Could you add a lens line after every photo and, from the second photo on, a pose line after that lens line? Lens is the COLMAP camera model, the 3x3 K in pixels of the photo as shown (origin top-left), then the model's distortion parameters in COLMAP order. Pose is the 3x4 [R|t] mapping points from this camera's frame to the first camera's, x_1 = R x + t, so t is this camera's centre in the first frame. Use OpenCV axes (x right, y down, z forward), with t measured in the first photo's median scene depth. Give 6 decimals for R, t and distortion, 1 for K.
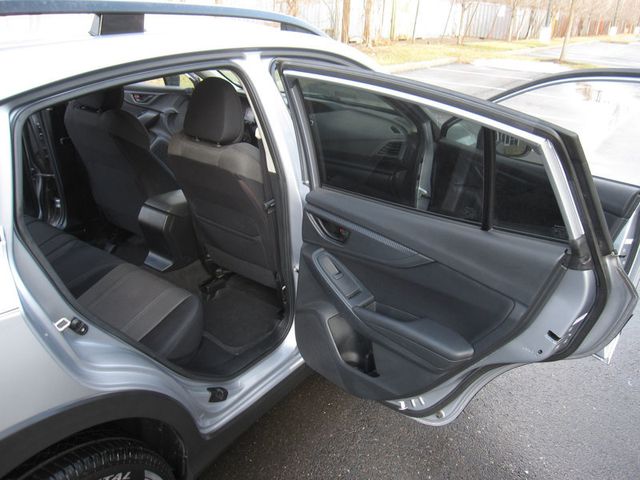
lens RADIAL K [[542.2, 0, 320.0], [0, 542.2, 240.0], [0, 0, 1]] dist [-0.051674, 0.000921]
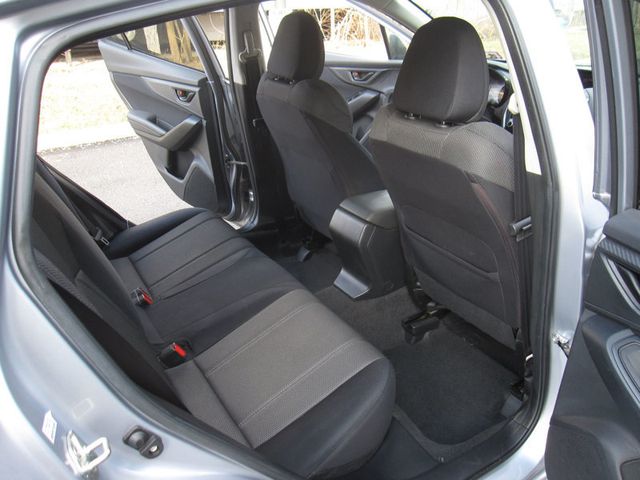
lens RADIAL K [[542.2, 0, 320.0], [0, 542.2, 240.0], [0, 0, 1]] dist [-0.051674, 0.000921]
pose [[0.913697, 0.089518, -0.396414, -0.048032], [-0.085392, 0.995952, 0.028085, -0.039528], [0.397323, 0.008190, 0.917642, 0.301213]]
